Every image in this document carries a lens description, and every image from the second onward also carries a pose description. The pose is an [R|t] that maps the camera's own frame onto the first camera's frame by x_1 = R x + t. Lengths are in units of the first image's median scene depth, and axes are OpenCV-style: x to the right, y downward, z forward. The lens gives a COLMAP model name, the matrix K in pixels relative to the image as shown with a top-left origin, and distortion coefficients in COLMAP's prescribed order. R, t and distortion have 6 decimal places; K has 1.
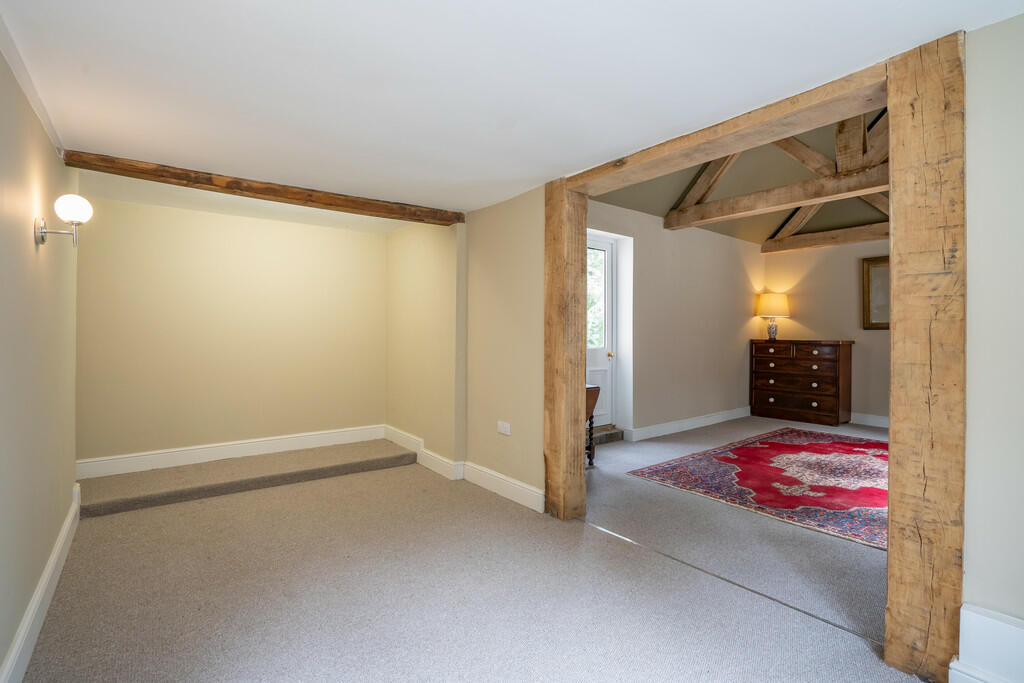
lens RADIAL K [[472.2, 0, 513.6], [0, 472.2, 335.4], [0, 0, 1]] dist [-0.038989, 0.004566]
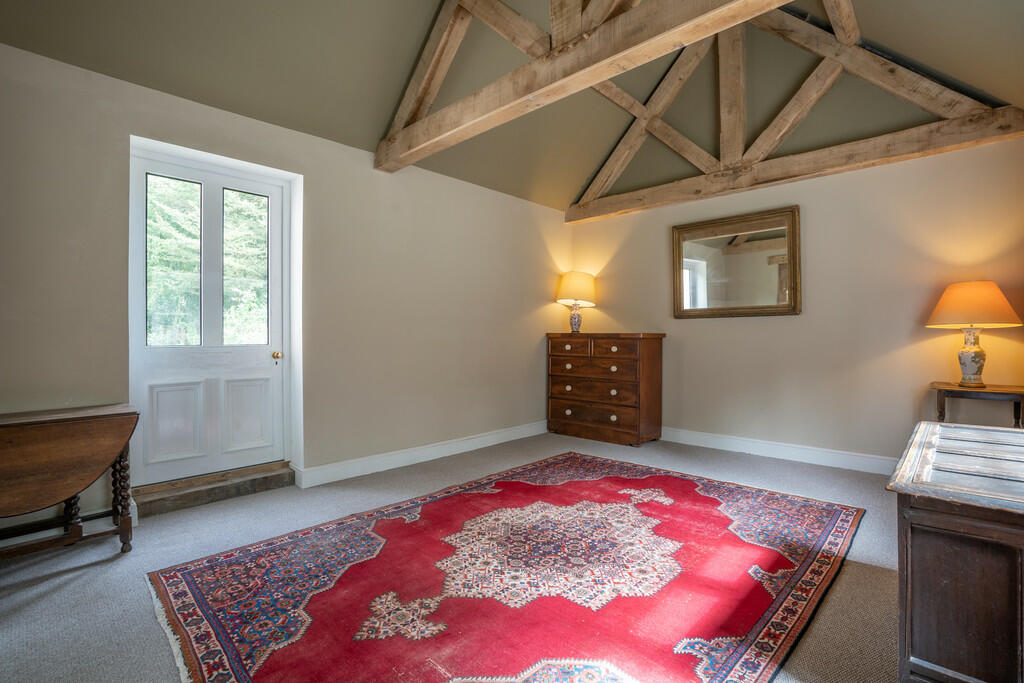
lens RADIAL K [[472.2, 0, 508.2], [0, 472.2, 341.1], [0, 0, 1]] dist [-0.038989, 0.004566]
pose [[0.989371, -0.008938, 0.145141, 0.376787], [0.007338, 0.999906, 0.011554, 0.013929], [-0.145230, -0.010366, 0.989344, 0.275524]]
